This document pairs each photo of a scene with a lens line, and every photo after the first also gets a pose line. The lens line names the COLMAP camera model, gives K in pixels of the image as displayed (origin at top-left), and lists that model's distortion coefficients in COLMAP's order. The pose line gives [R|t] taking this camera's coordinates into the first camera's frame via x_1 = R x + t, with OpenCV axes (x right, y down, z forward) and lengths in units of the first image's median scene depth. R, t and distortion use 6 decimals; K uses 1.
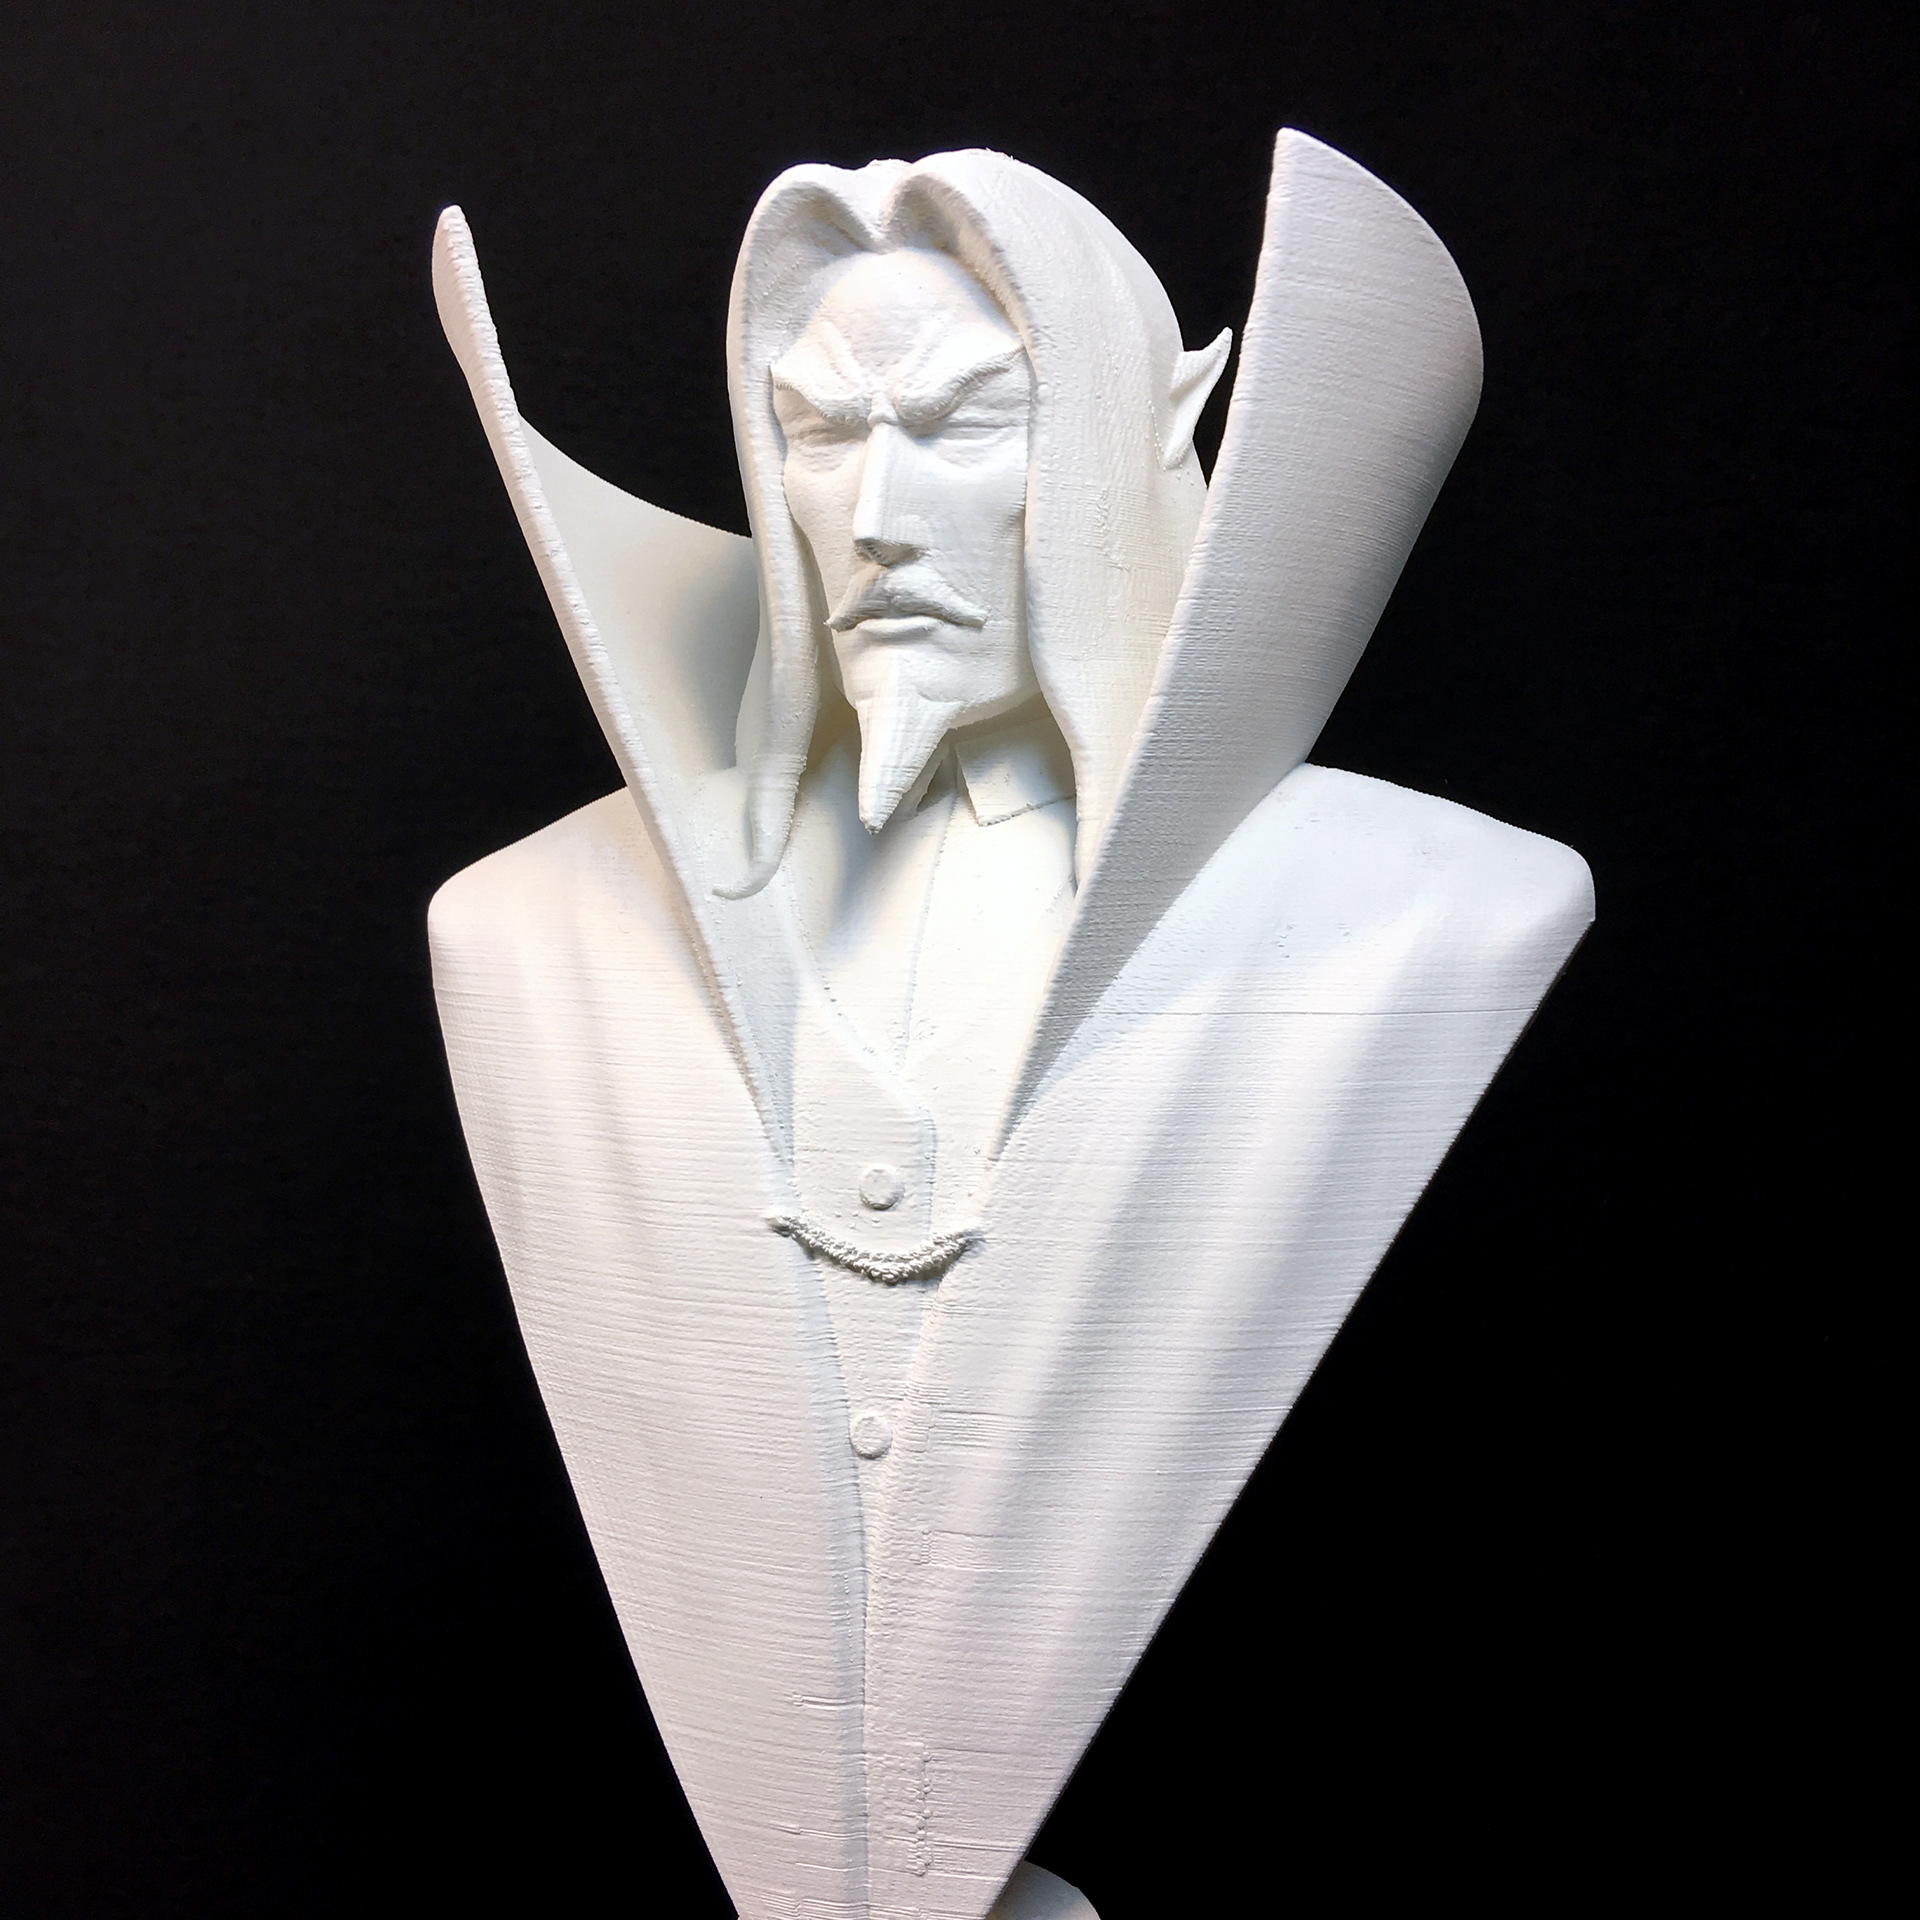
lens RADIAL K [[2156.1, 0, 973.4], [0, 2156.1, 924.5], [0, 0, 1]] dist [0.046524, 0.000000]
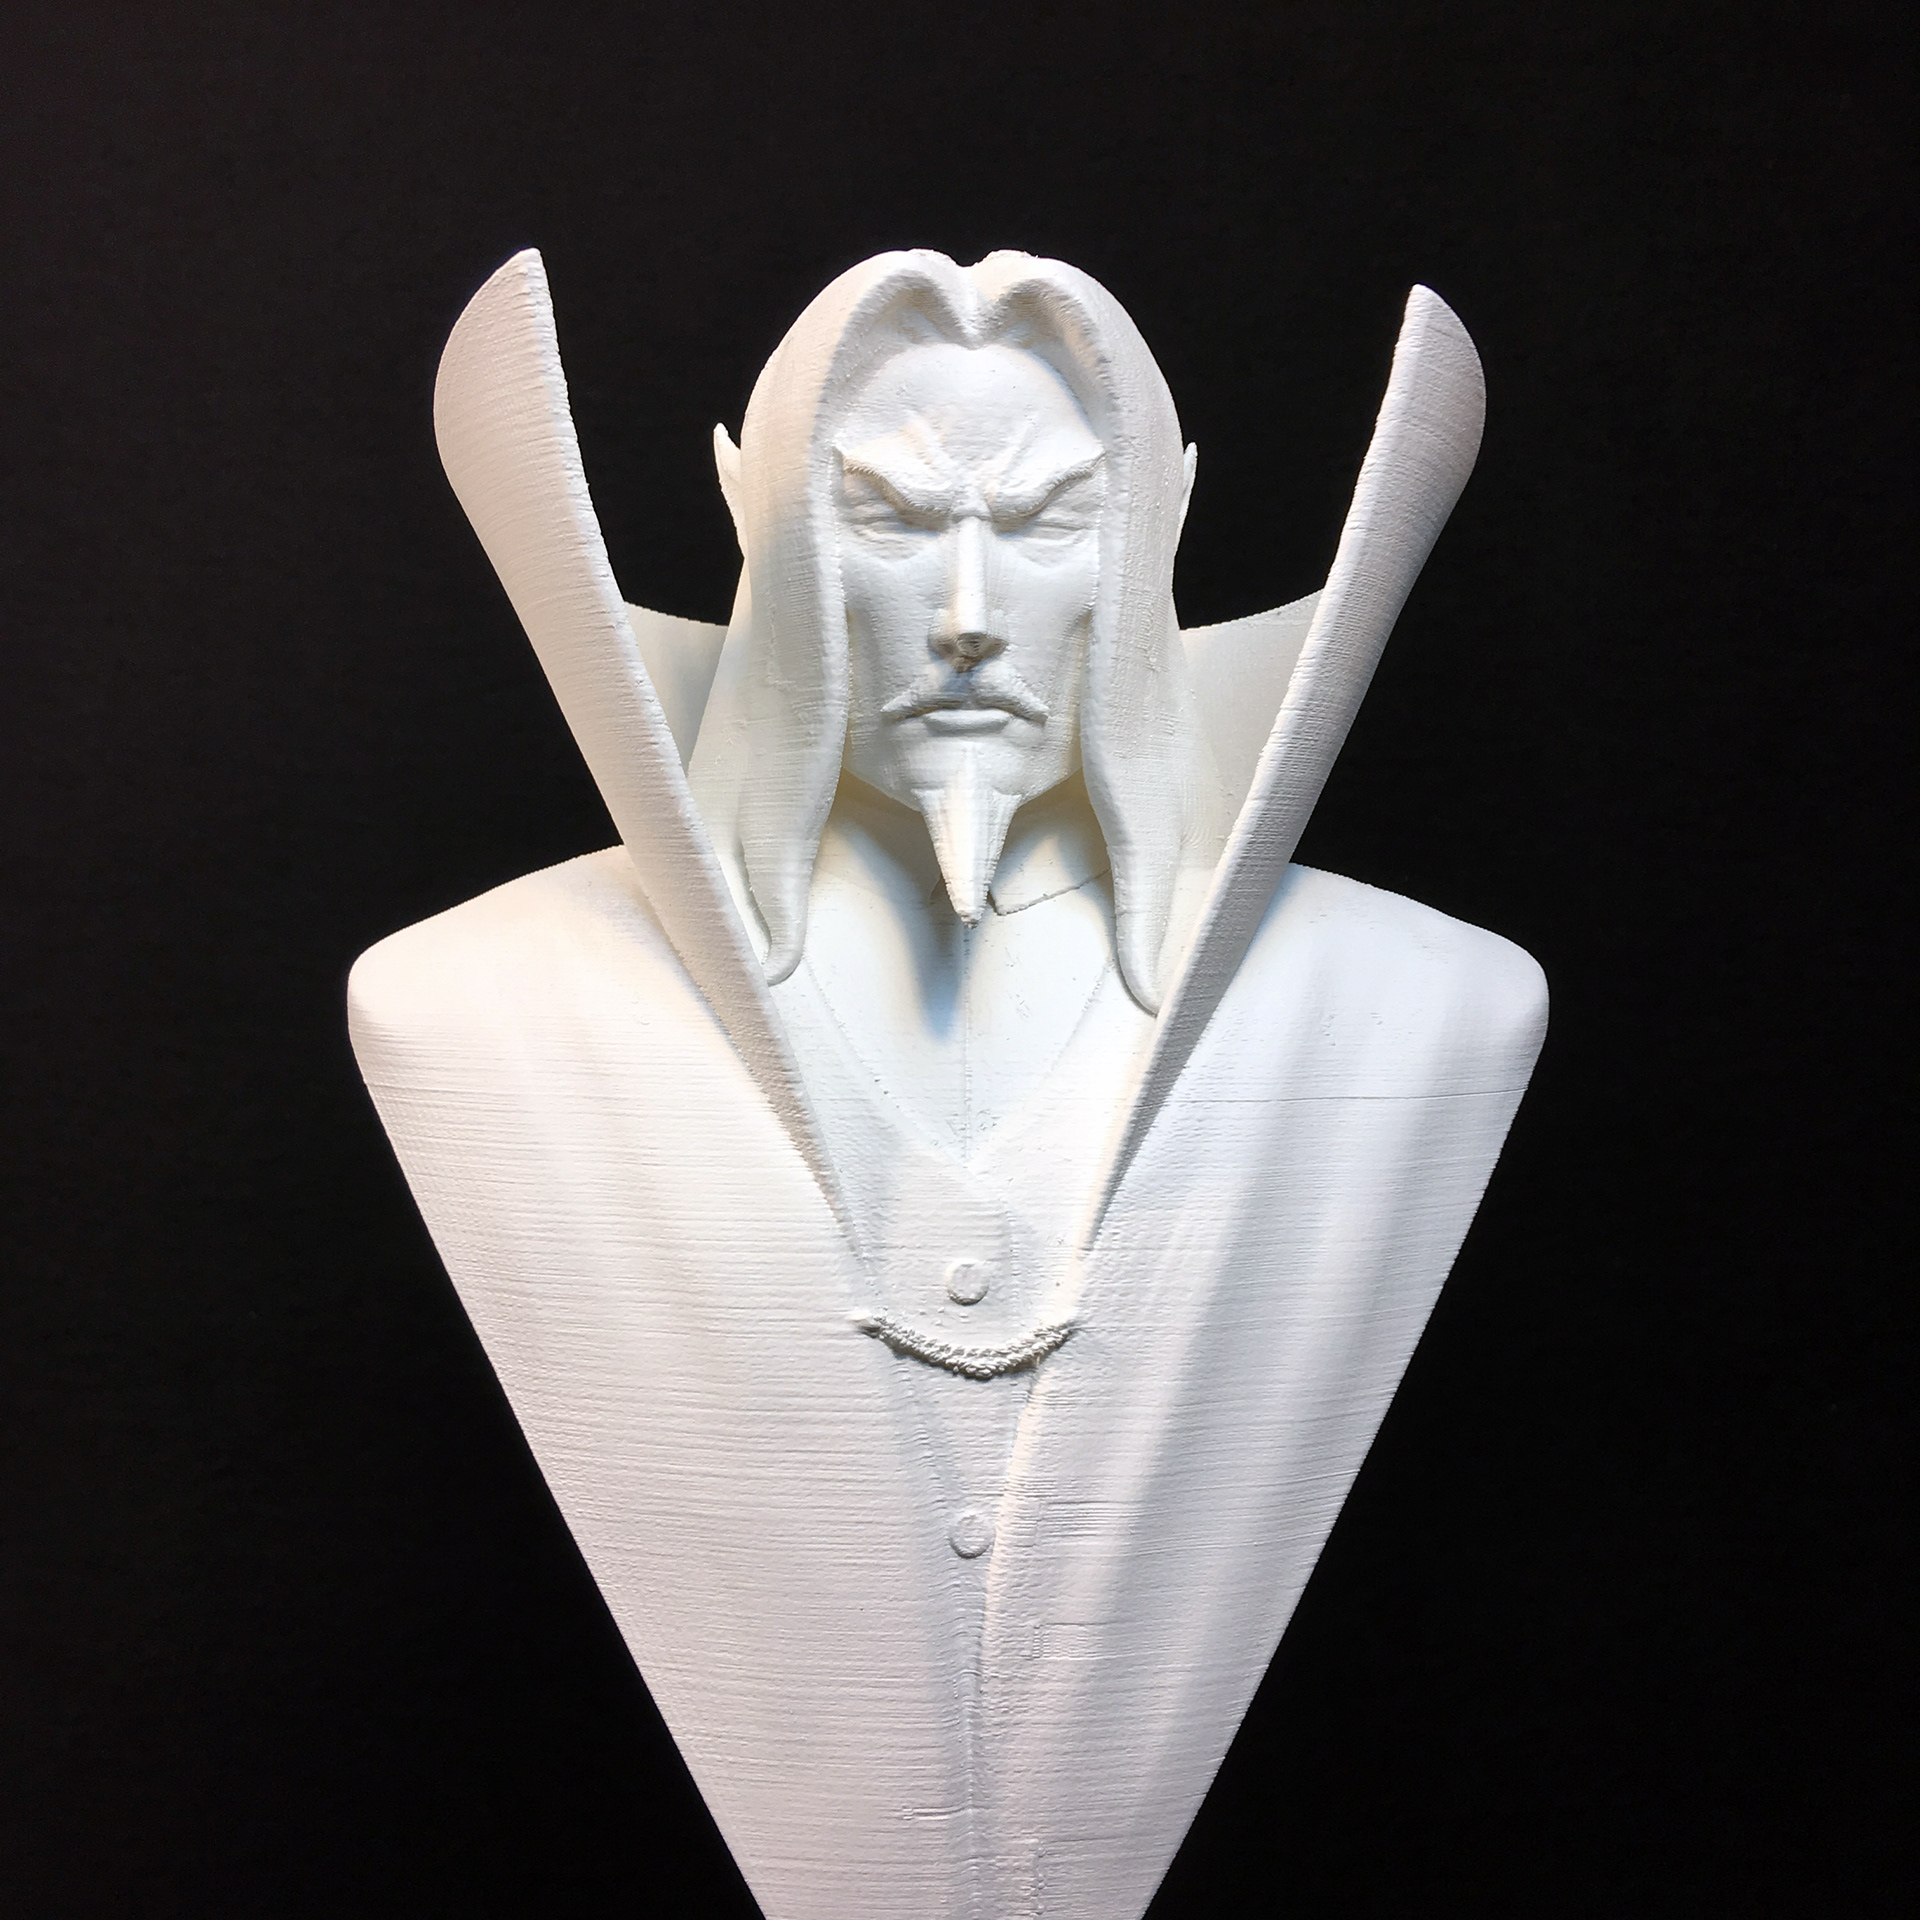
lens RADIAL K [[2156.1, 0, 968.5], [0, 2156.1, 924.5], [0, 0, 1]] dist [0.046524, 0.000000]
pose [[0.930076, 0.006122, 0.367317, -0.411621], [-0.000563, 0.999884, -0.015239, -0.027955], [-0.367367, 0.013967, 0.929971, 0.072682]]
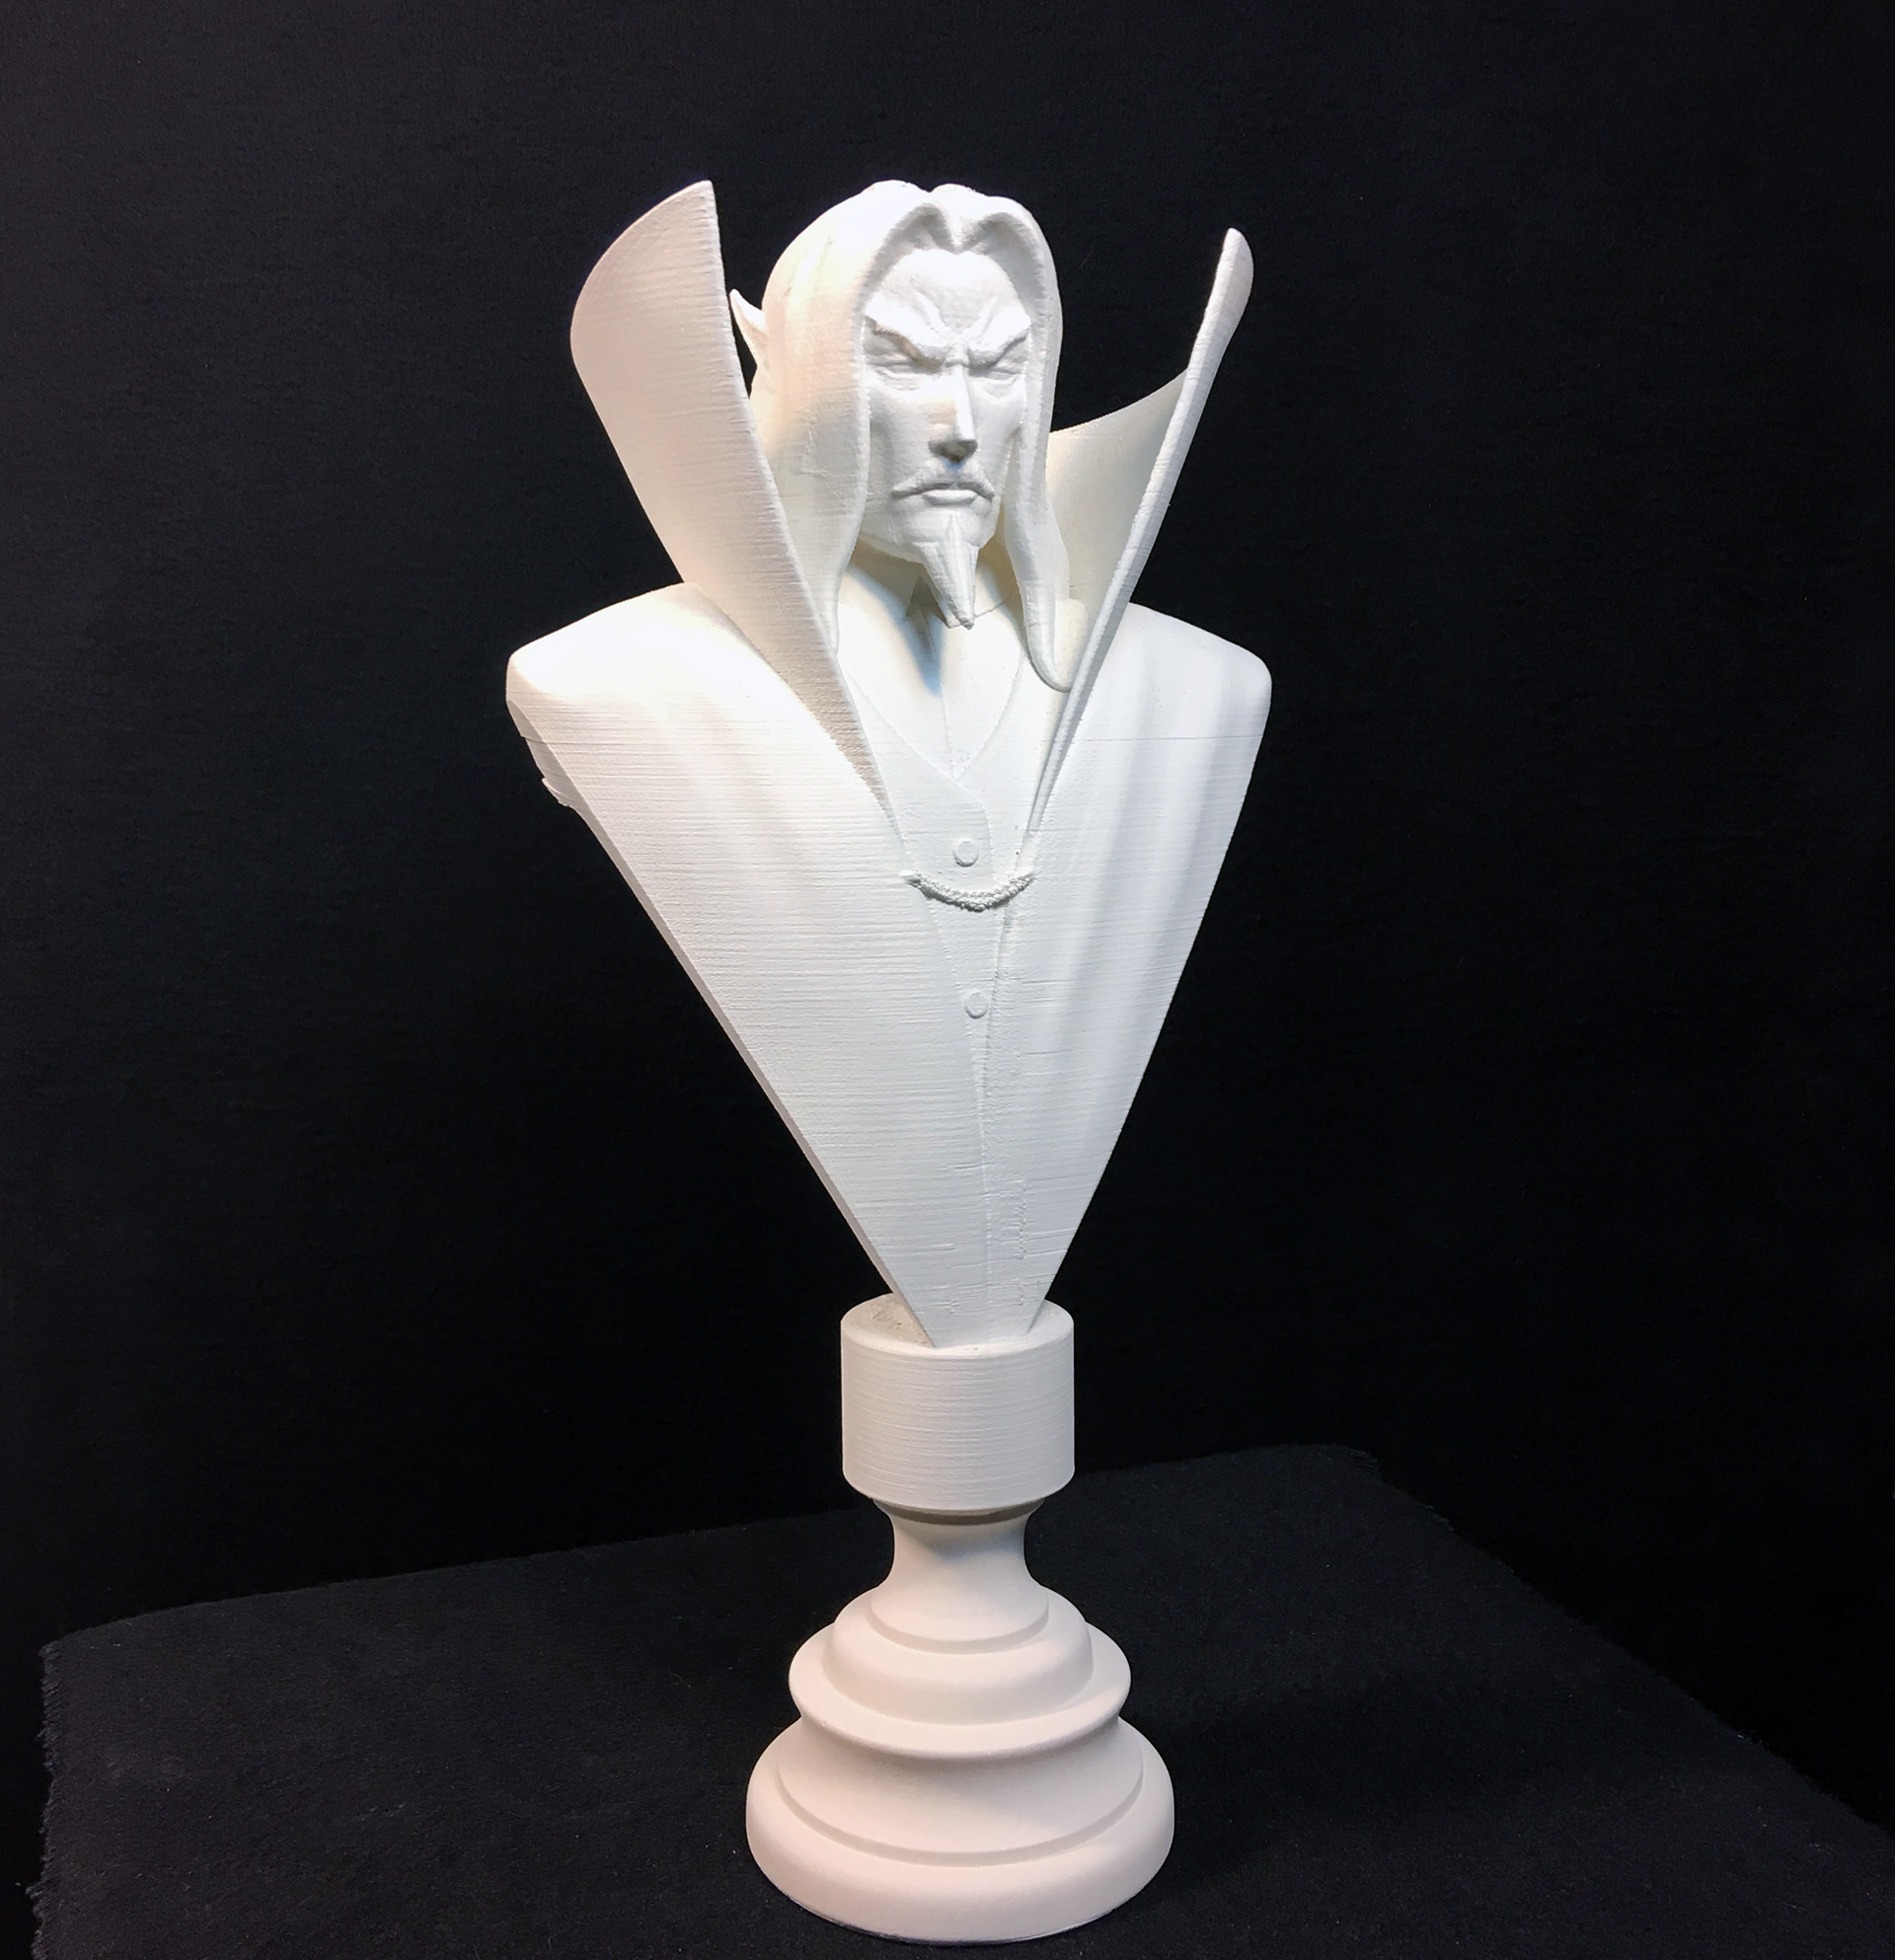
lens RADIAL K [[2194.3, 0, 941.2], [0, 2194.3, 942.5], [0, 0, 1]] dist [0.043106, 0.000000]
pose [[0.795047, -0.064091, 0.603152, -1.045677], [0.022896, 0.996864, 0.075747, 0.065094], [-0.606115, -0.046413, 0.794021, -0.280482]]
